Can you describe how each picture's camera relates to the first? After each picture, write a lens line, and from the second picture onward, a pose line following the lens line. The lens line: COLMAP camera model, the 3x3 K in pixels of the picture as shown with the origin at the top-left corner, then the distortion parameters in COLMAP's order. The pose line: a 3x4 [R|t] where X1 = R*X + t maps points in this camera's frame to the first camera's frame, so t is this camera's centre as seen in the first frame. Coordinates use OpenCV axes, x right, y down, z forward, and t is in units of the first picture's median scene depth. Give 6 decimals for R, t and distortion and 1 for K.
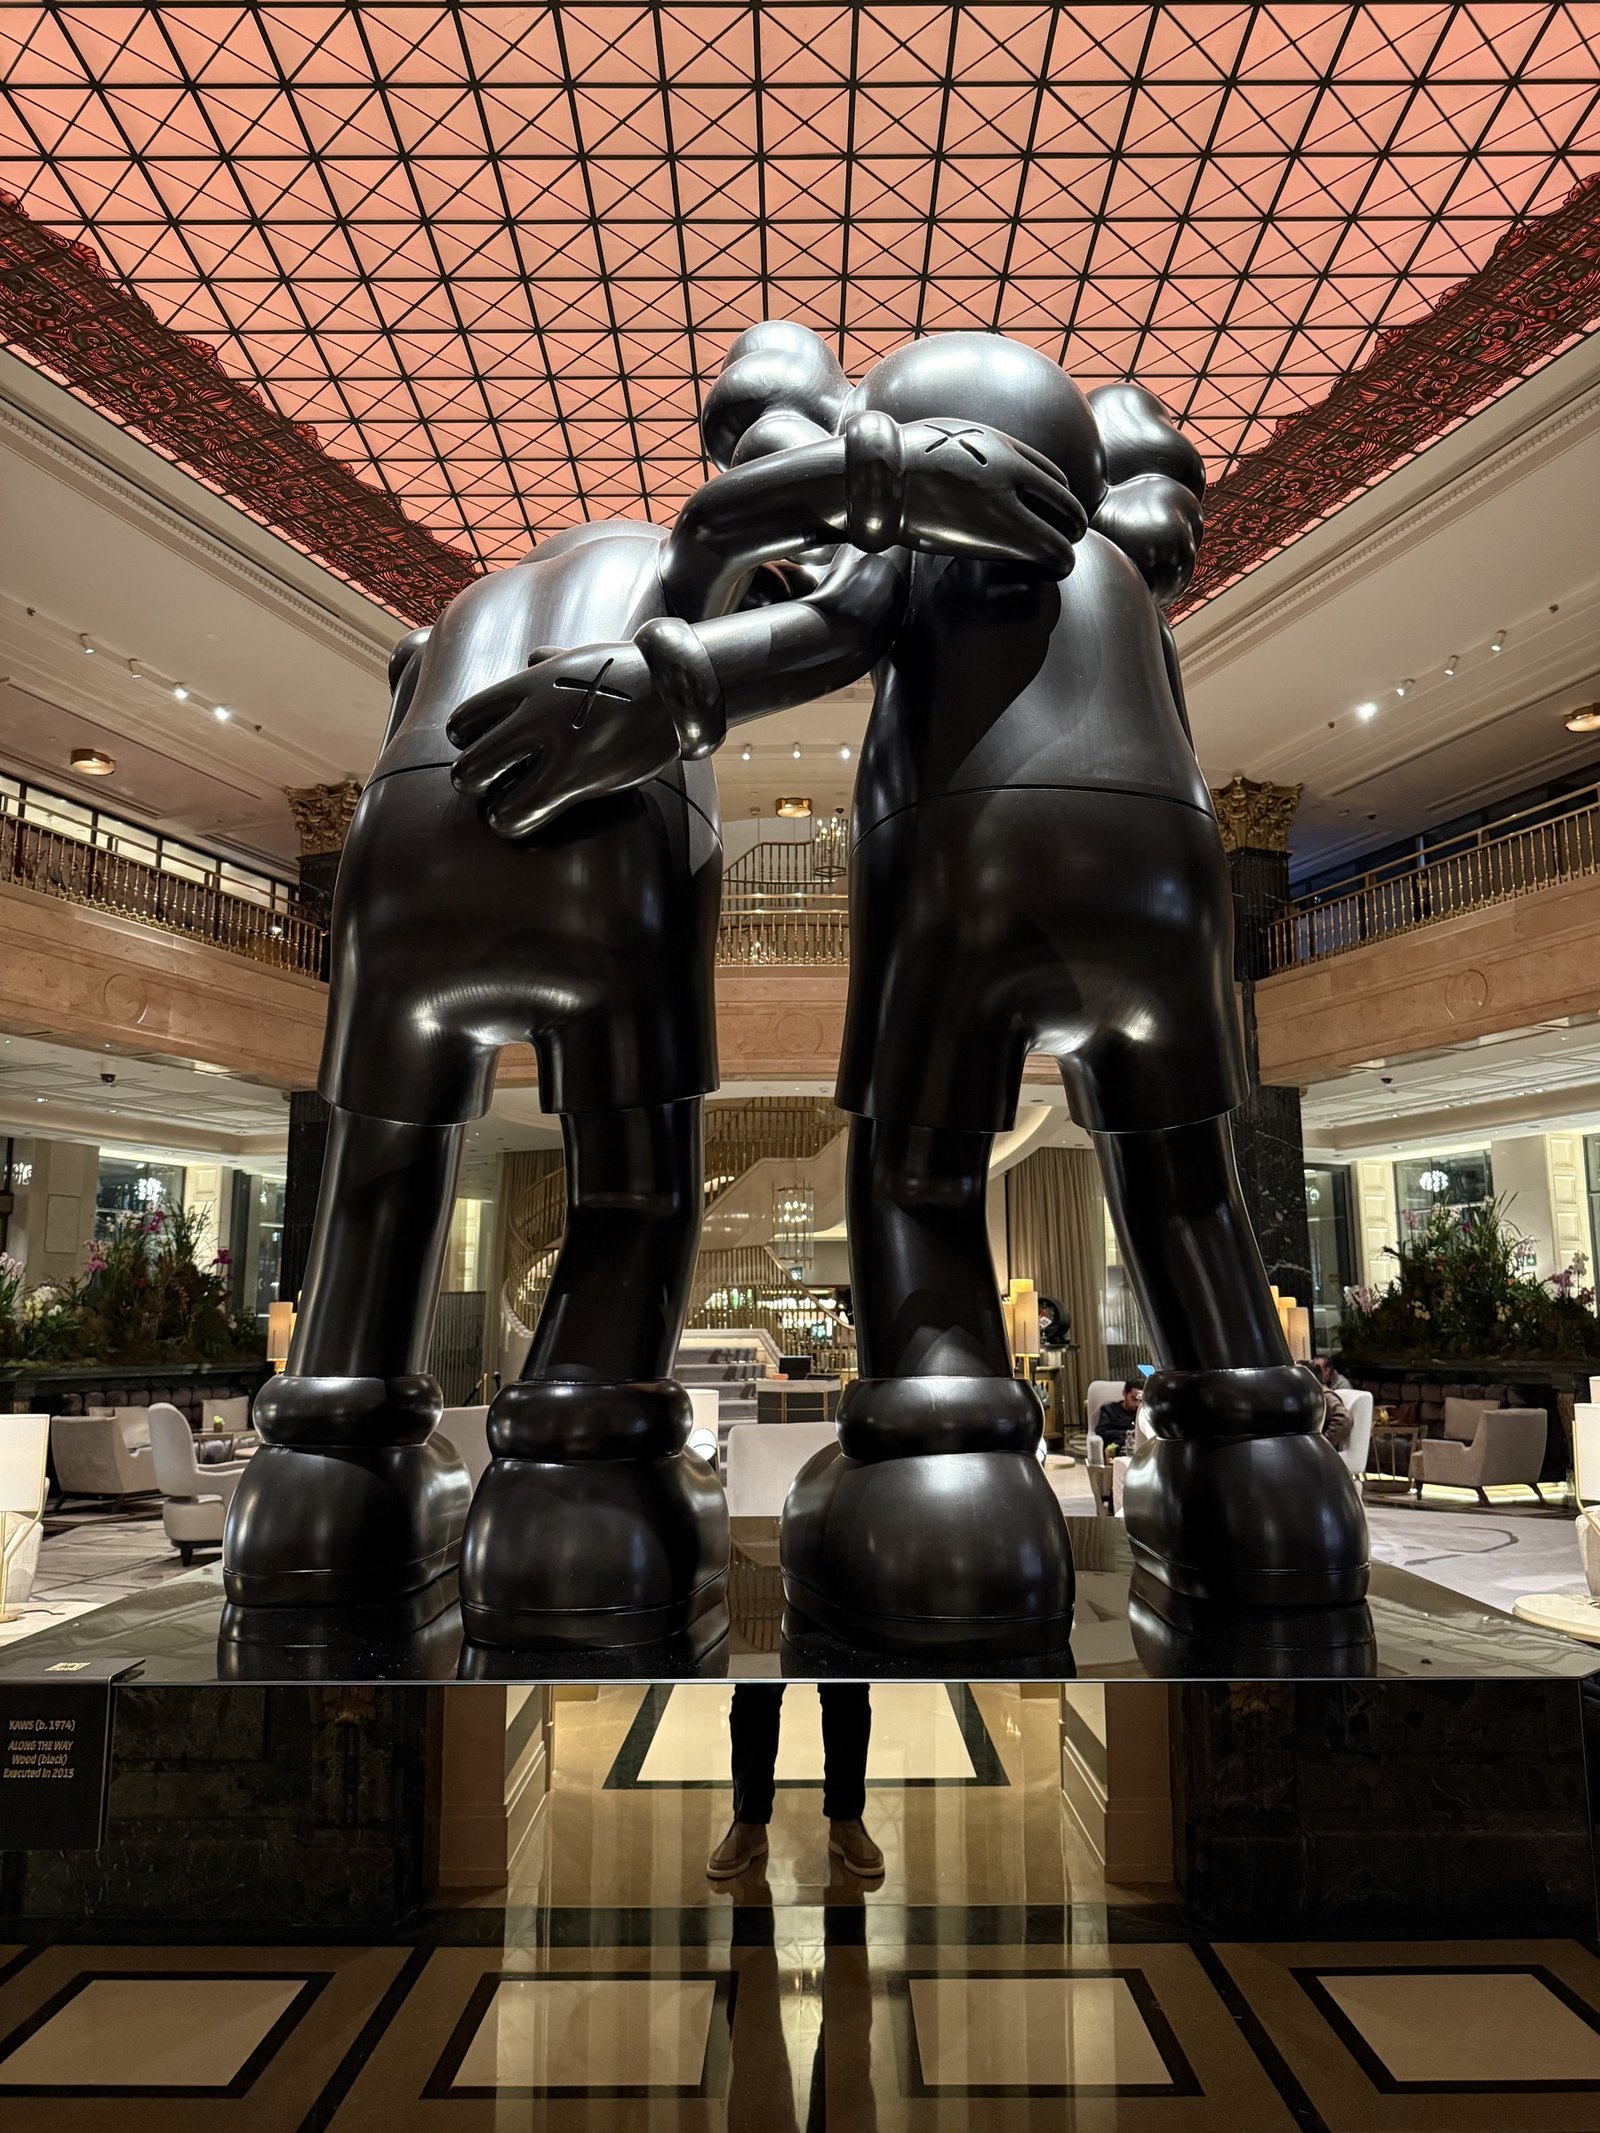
lens RADIAL K [[1615.1, 0, 800.0], [0, 1615.1, 1066.5], [0, 0, 1]] dist [0.001411, 0.001103]
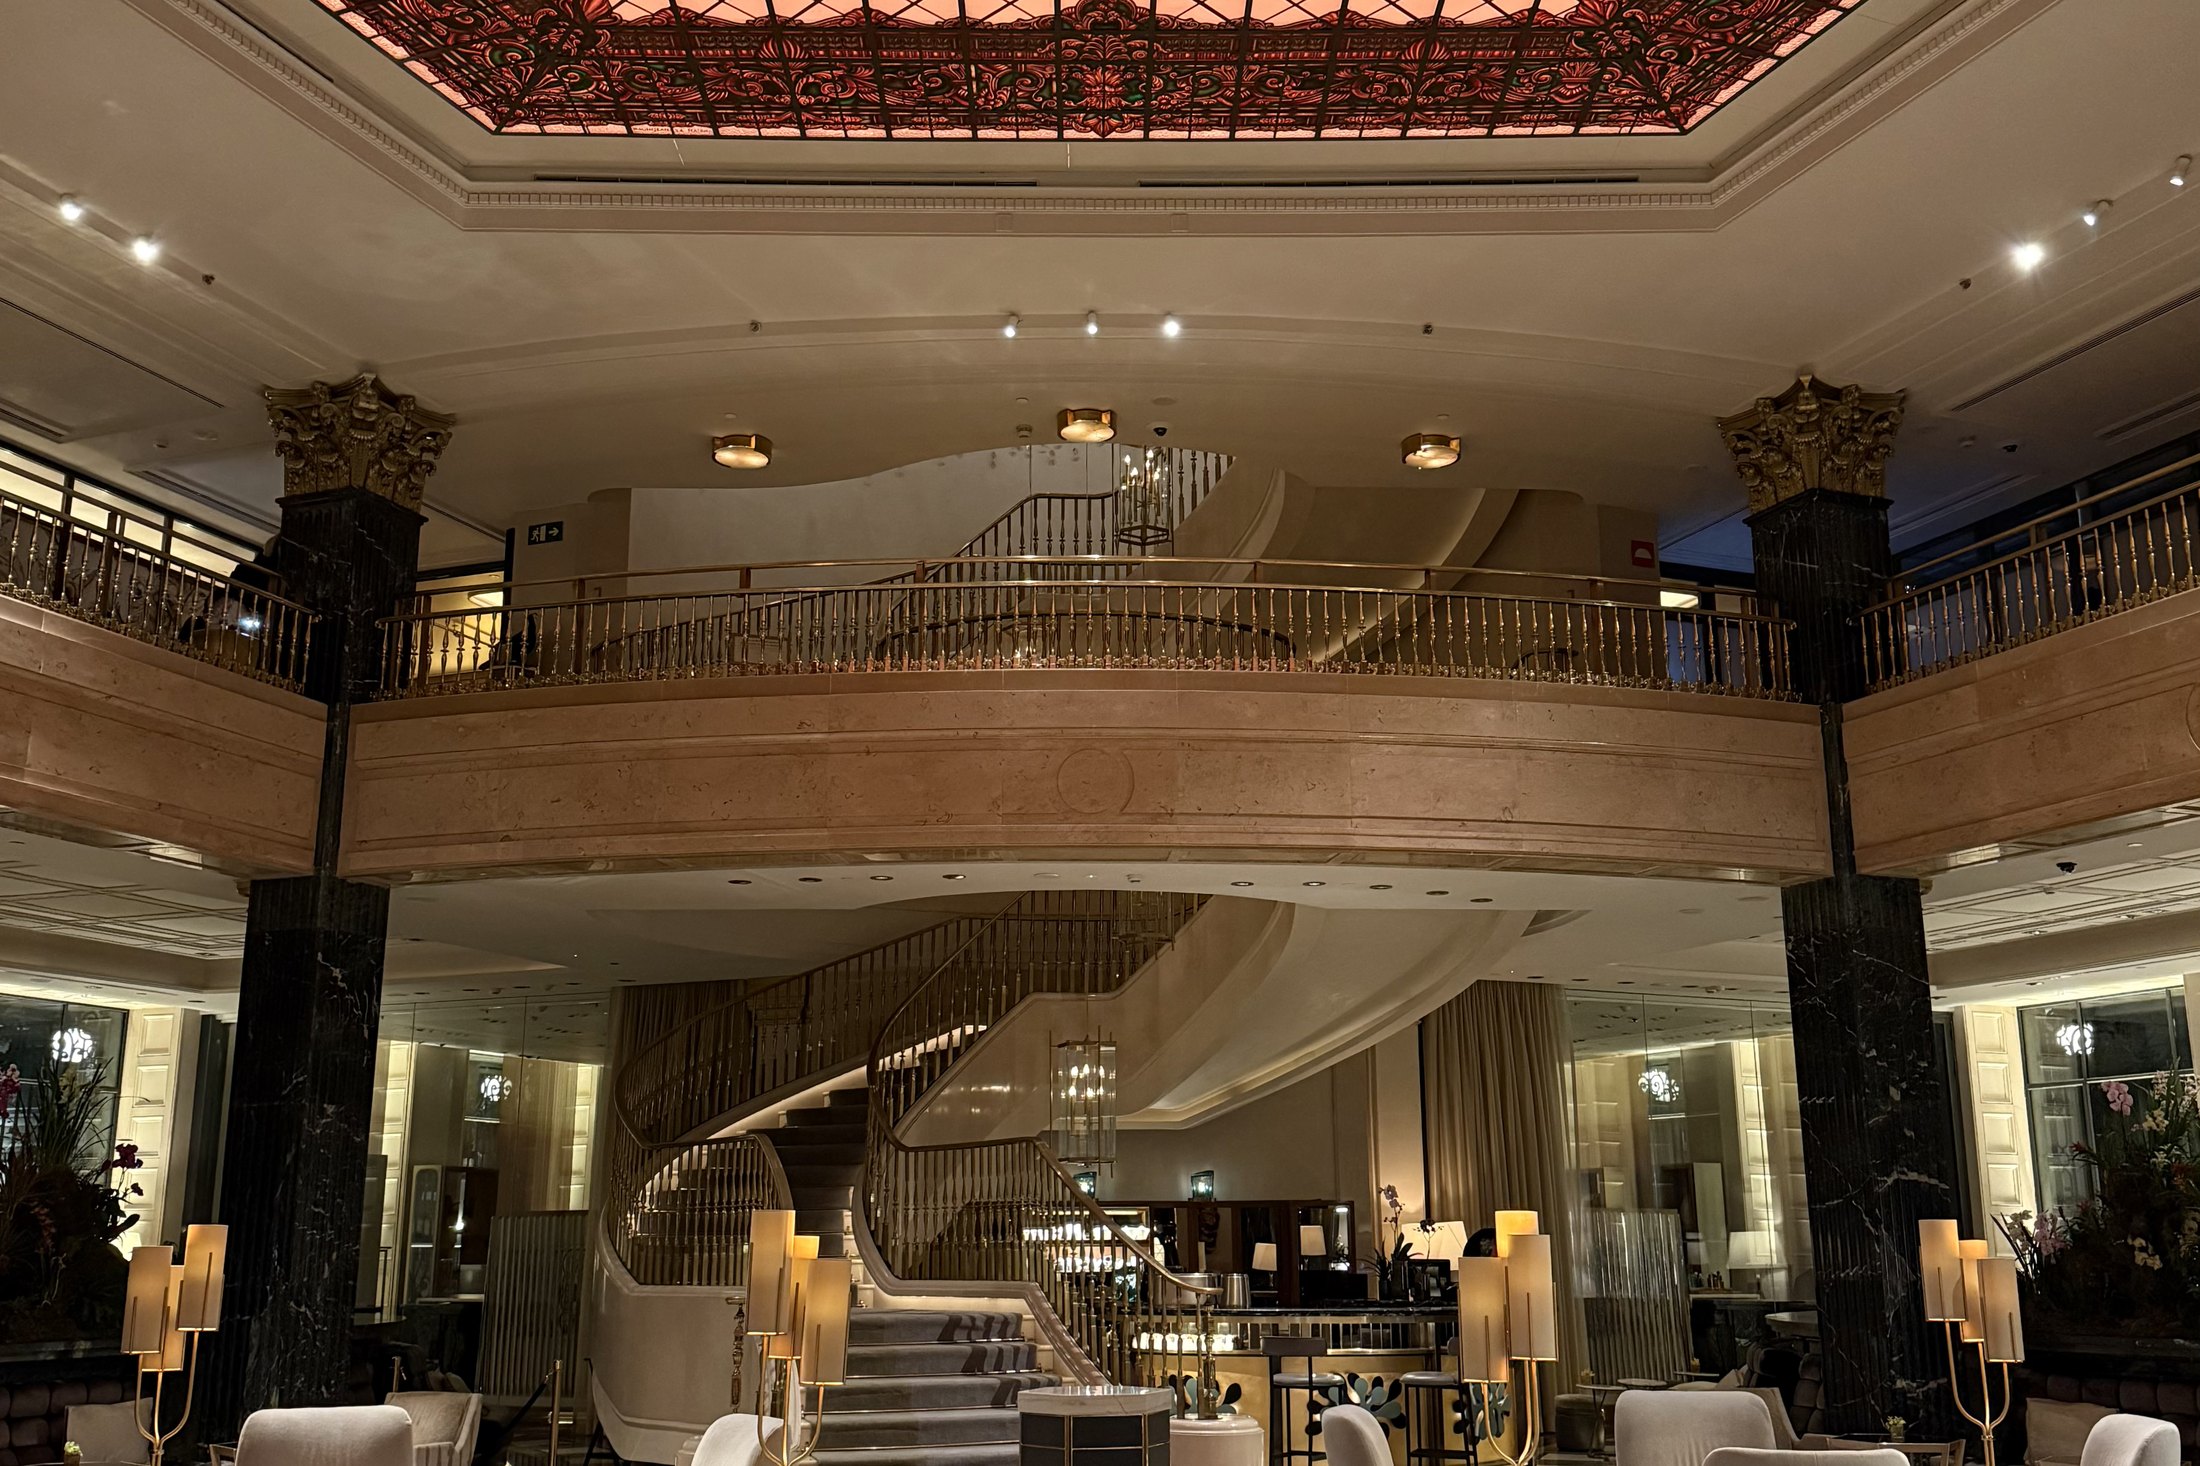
lens RADIAL K [[2142.3, 0, 1100.0], [0, 2142.3, 733.0], [0, 0, 1]] dist [0.064688, -0.170992]
pose [[0.999972, 0.003845, 0.006453, -0.003632], [-0.003368, 0.997370, -0.072398, 0.017837], [-0.006714, 0.072374, 0.997355, 0.188862]]
